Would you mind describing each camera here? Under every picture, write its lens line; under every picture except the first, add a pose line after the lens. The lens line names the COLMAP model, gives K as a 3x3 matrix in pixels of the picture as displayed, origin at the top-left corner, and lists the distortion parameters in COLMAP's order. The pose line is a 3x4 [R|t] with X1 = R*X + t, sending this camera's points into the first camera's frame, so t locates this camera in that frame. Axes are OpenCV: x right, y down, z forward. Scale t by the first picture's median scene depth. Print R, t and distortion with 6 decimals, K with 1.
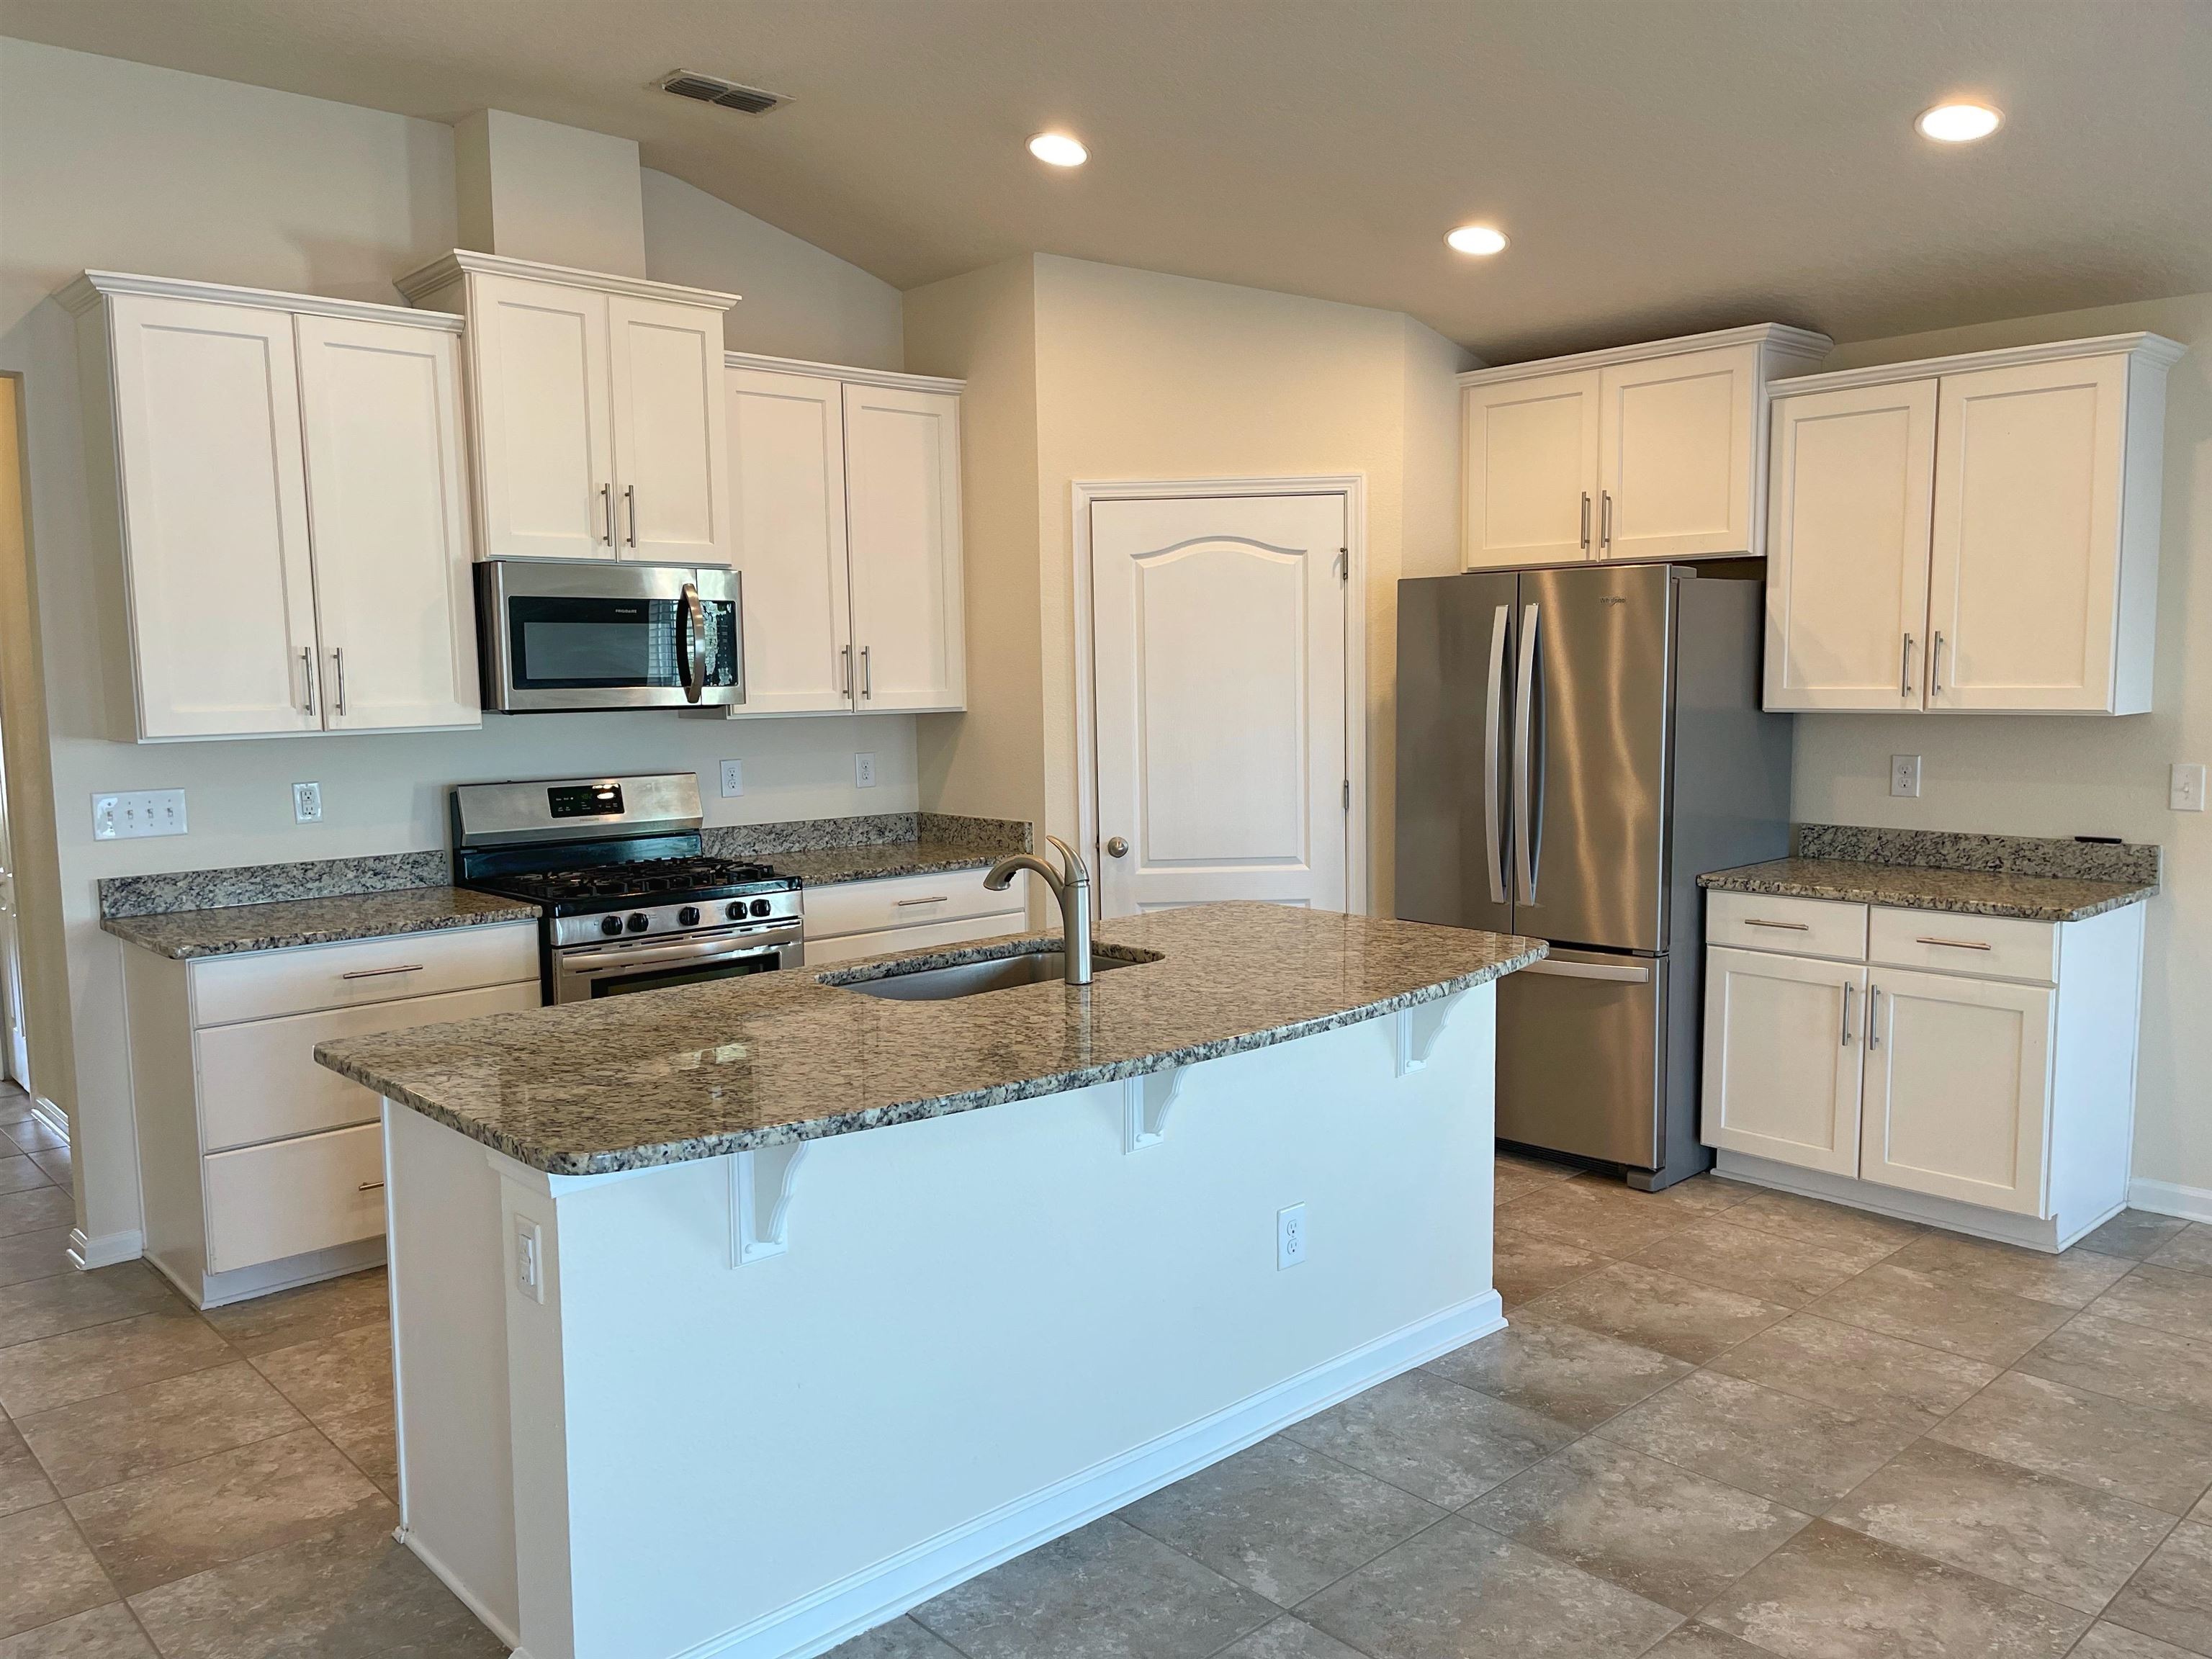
lens RADIAL K [[1664.2, 0, 1102.8], [0, 1664.2, 842.0], [0, 0, 1]] dist [0.060227, -0.070320]
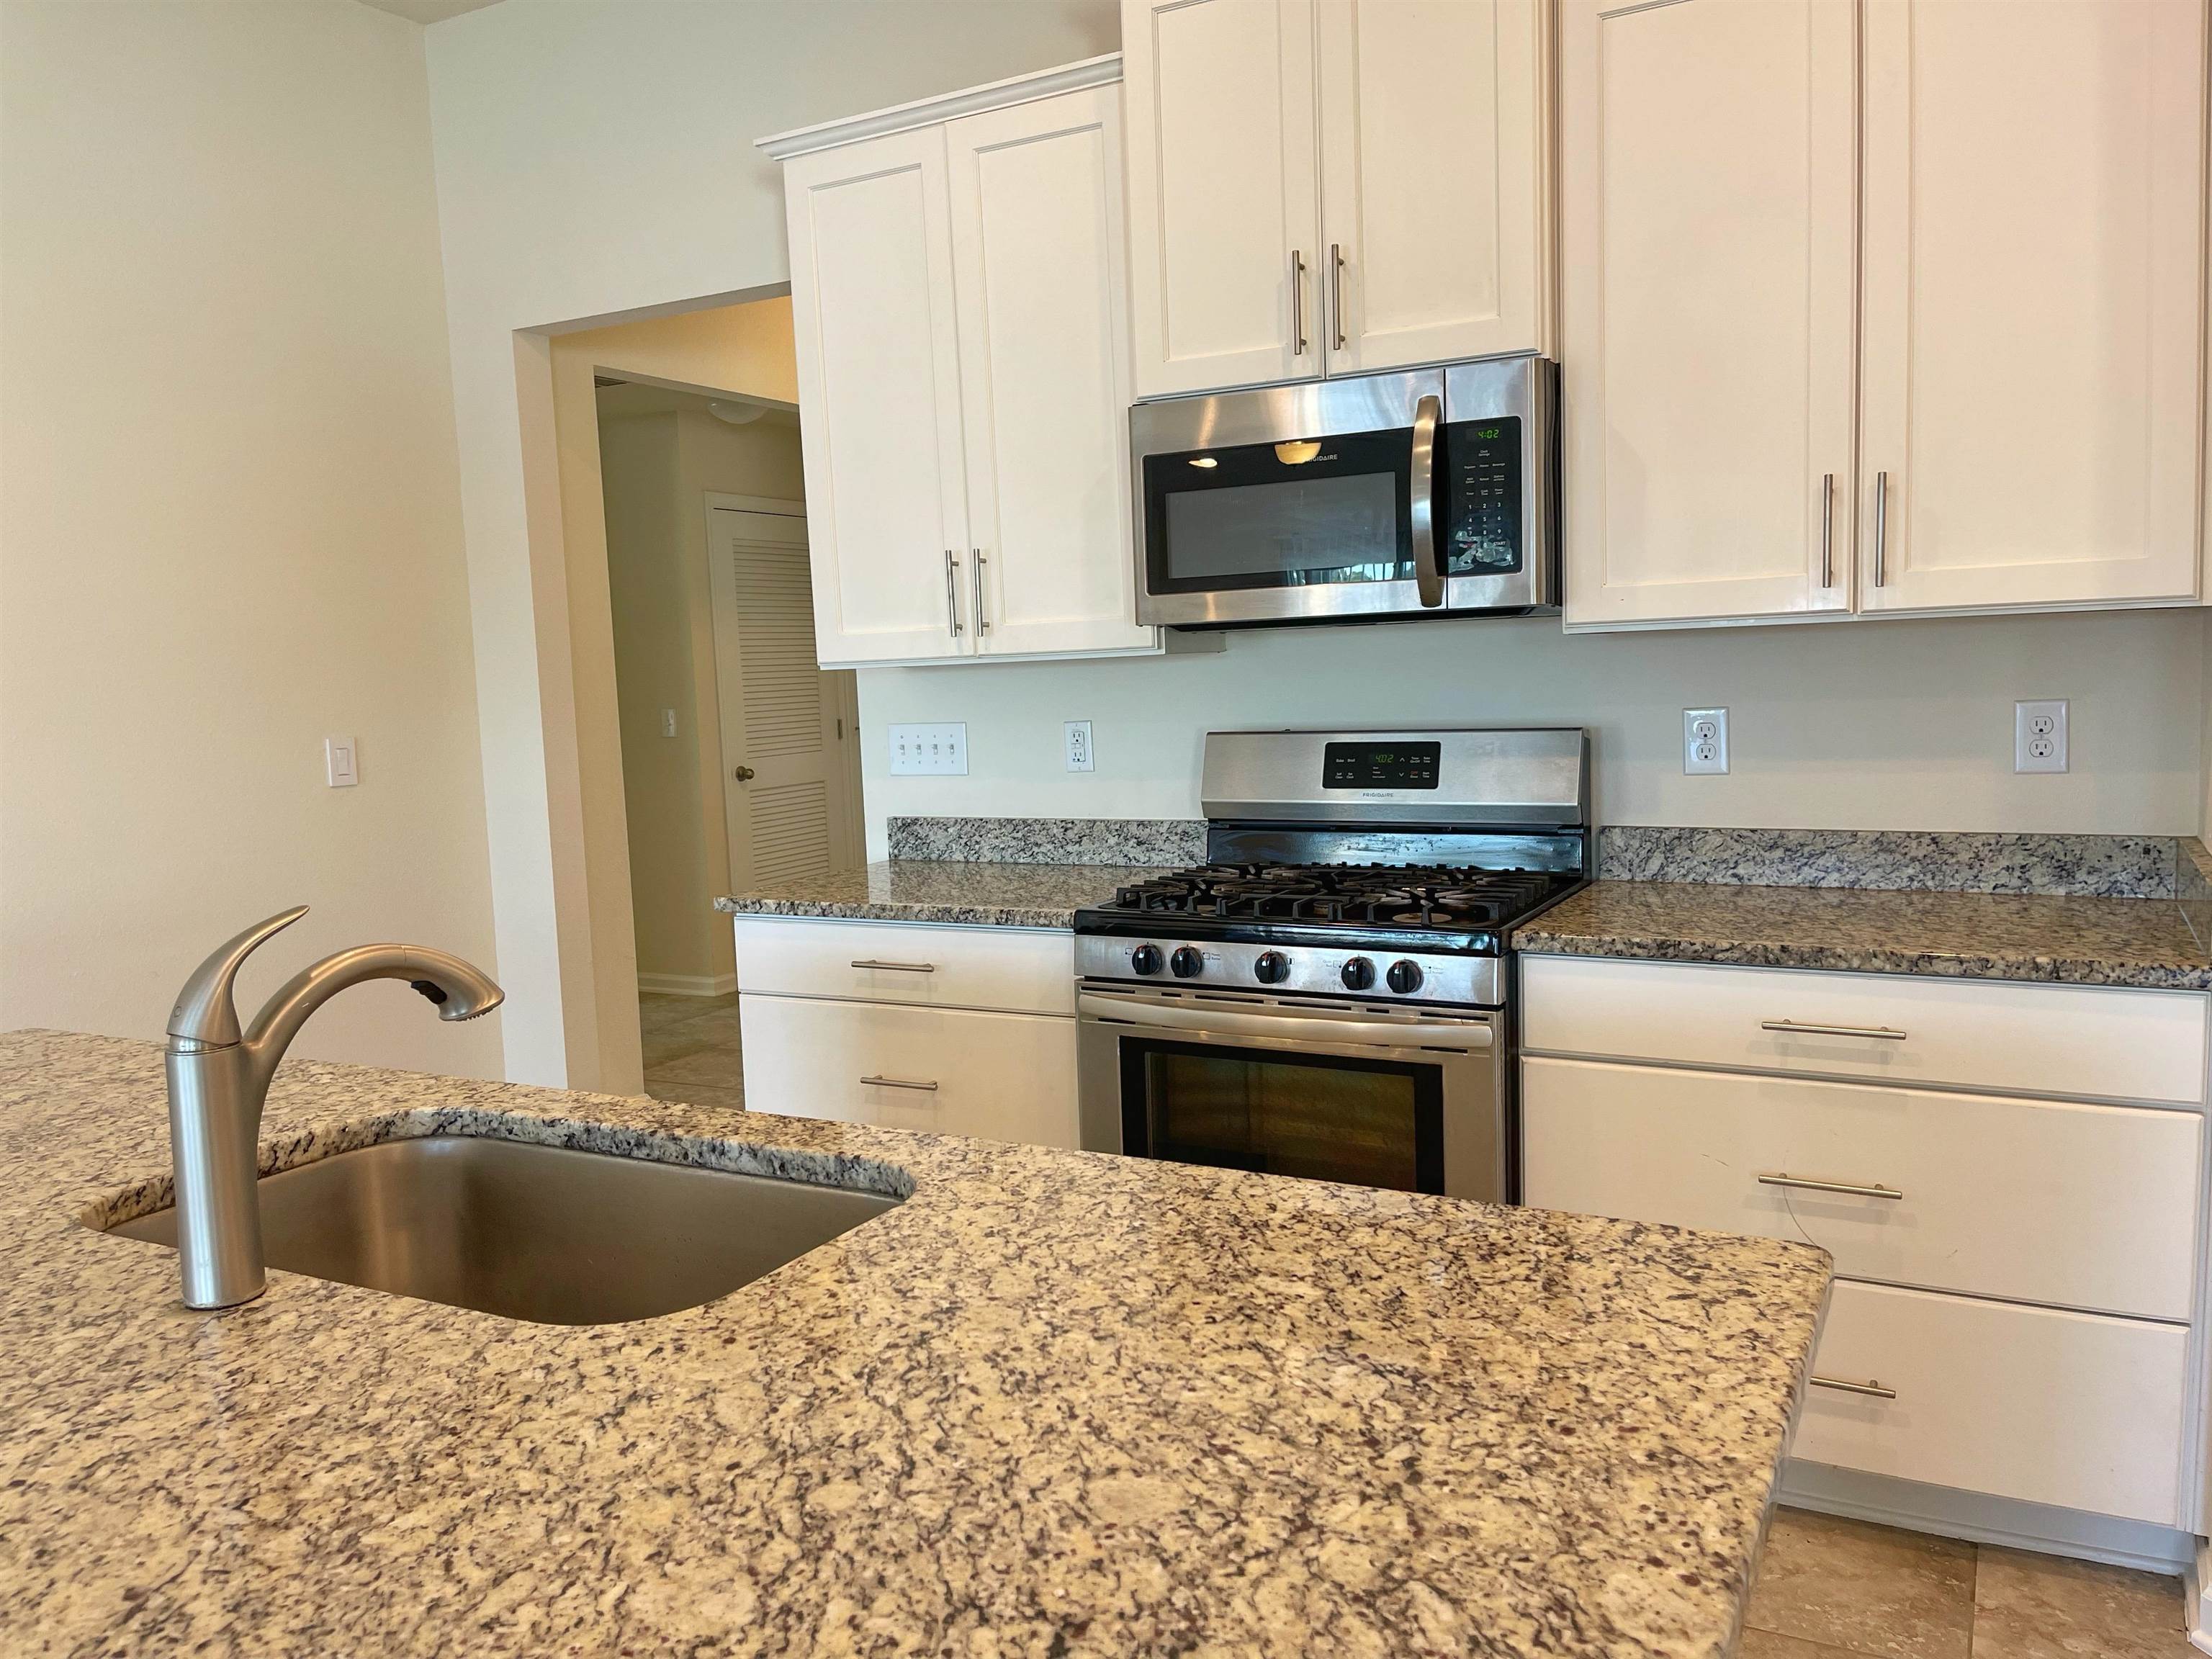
lens RADIAL K [[1664.2, 0, 1101.7], [0, 1664.2, 839.6], [0, 0, 1]] dist [0.060227, -0.070320]
pose [[0.323485, 0.102123, -0.940706, 0.290412], [-0.066367, 0.994159, 0.085104, -0.048071], [0.943903, 0.034902, 0.328374, 0.756778]]
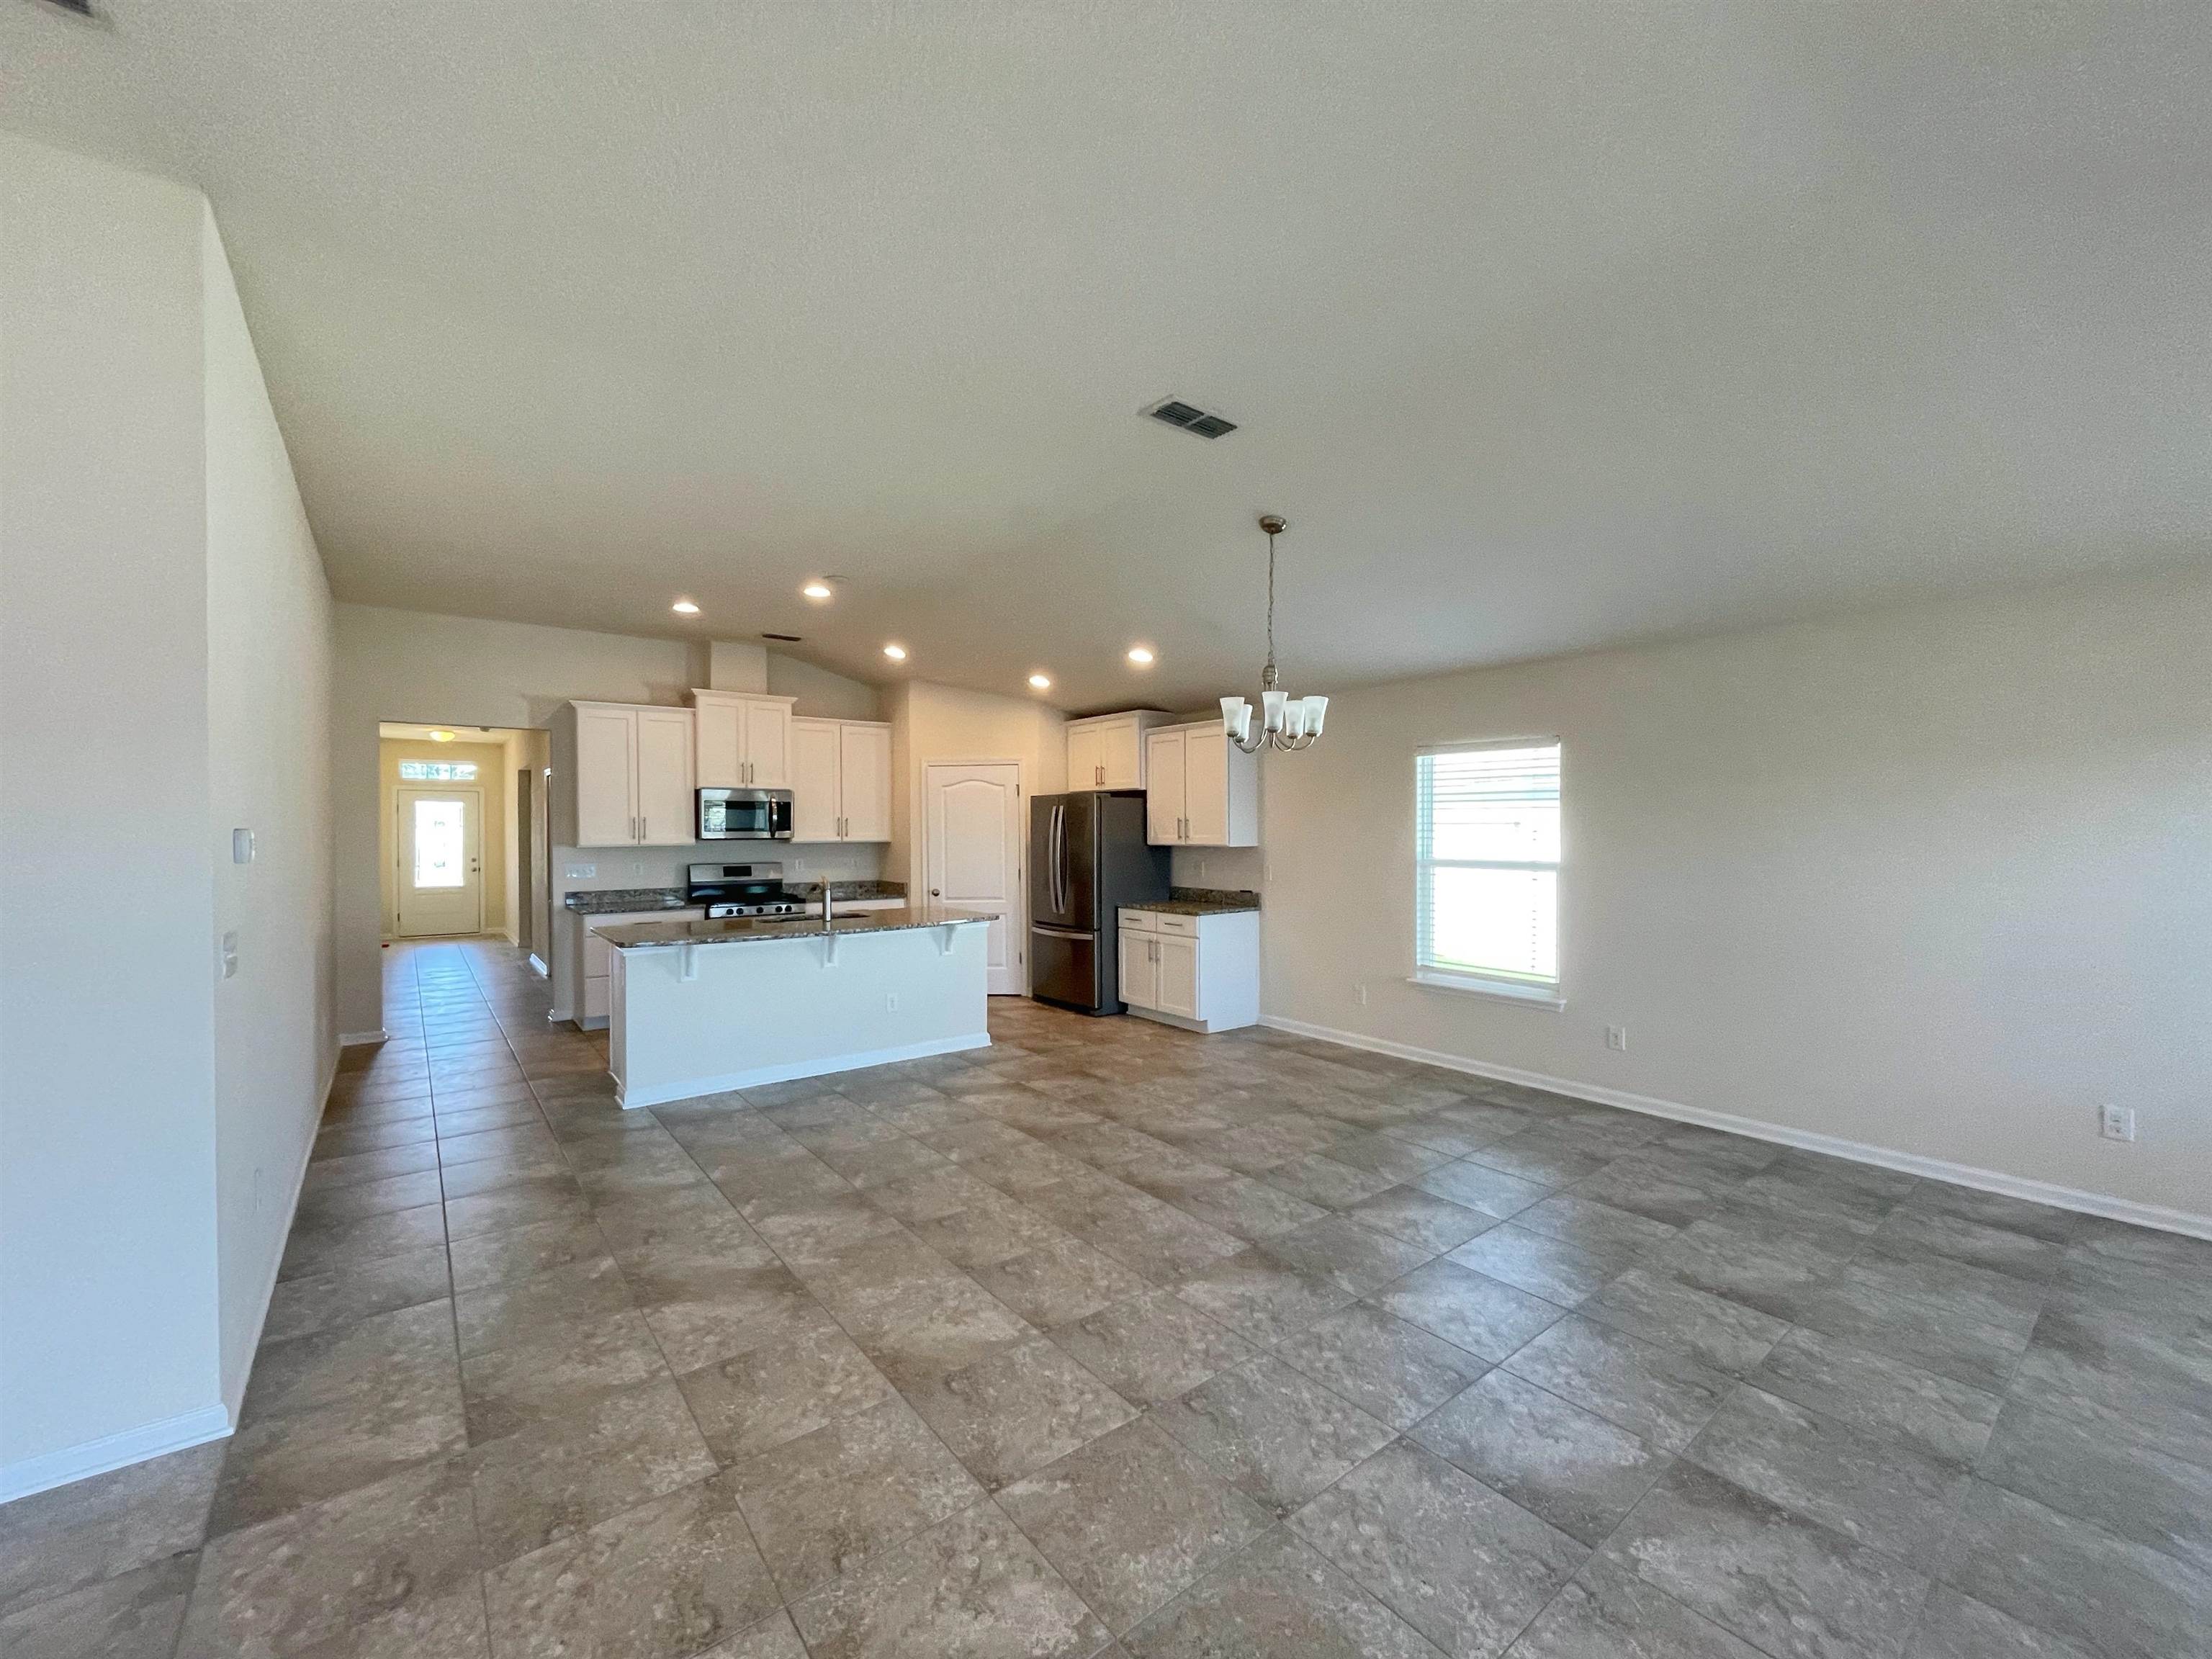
lens RADIAL K [[891.5, 0, 1110.4], [0, 891.5, 830.6], [0, 0, 1]] dist [-0.000153, -0.000519]
pose [[0.997174, 0.010942, -0.074329, 0.476680], [-0.018532, 0.994591, -0.102205, 0.054594], [0.072809, 0.103294, 0.991982, -0.508660]]
